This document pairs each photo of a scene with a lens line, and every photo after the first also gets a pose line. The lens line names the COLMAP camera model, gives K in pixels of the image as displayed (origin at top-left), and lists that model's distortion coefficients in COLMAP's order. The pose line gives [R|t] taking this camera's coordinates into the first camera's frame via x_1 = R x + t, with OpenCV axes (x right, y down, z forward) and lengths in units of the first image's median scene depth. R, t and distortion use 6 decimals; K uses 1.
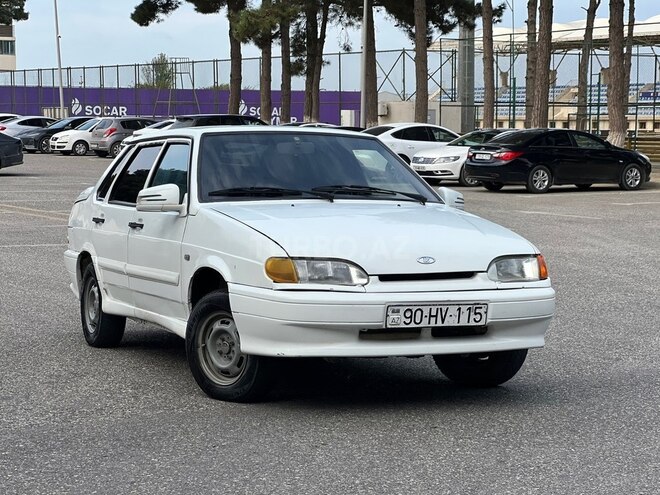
lens RADIAL K [[1443.2, 0, 341.8], [0, 1443.2, 252.7], [0, 0, 1]] dist [0.191191, 0.000000]
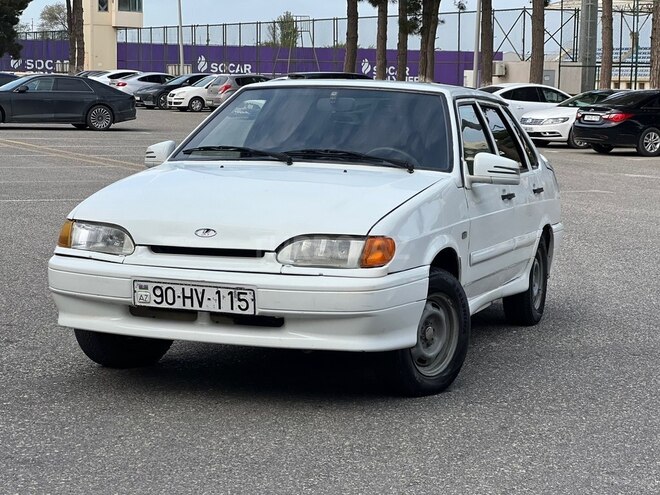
lens RADIAL K [[1443.2, 0, 330.2], [0, 1443.2, 240.7], [0, 0, 1]] dist [0.191191, 0.000000]
pose [[0.732433, 0.068240, -0.677410, 0.684750], [-0.057398, 0.997611, 0.038436, -0.027118], [0.678415, 0.010730, 0.734601, 0.406502]]
